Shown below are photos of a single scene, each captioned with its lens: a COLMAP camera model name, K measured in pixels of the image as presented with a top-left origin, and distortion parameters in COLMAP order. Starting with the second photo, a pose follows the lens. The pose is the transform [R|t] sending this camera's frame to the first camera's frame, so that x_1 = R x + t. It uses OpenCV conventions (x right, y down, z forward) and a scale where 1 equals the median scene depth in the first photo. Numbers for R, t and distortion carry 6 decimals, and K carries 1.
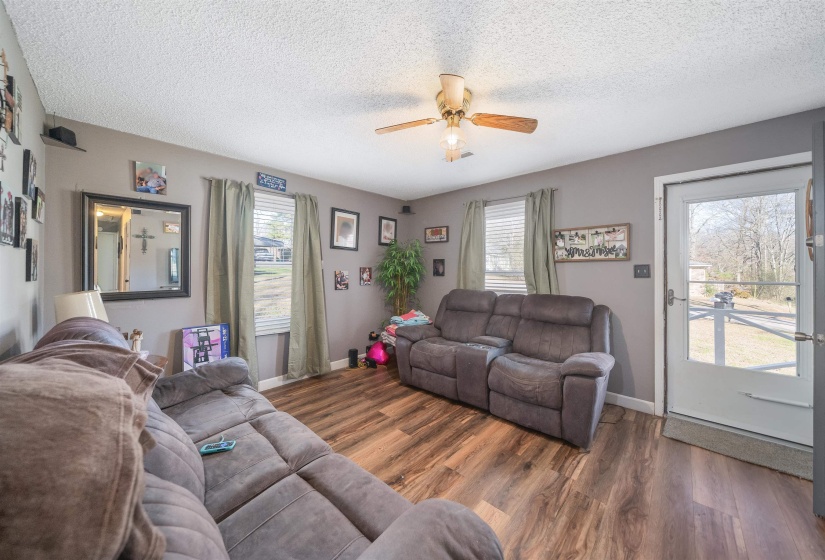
lens RADIAL K [[283.1, 0, 406.4], [0, 283.1, 268.3], [0, 0, 1]] dist [-0.008574, -0.000012]
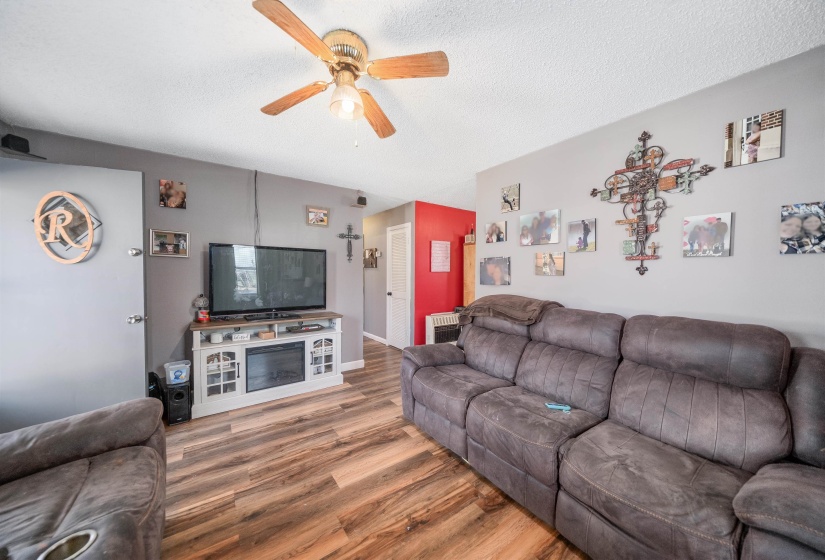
lens RADIAL K [[283.1, 0, 409.5], [0, 283.1, 278.5], [0, 0, 1]] dist [-0.008574, -0.000012]
pose [[-0.984320, -0.003771, 0.176351, -0.161662], [-0.001888, 0.999939, 0.010845, 0.015603], [-0.176381, 0.010342, -0.984268, 1.864083]]
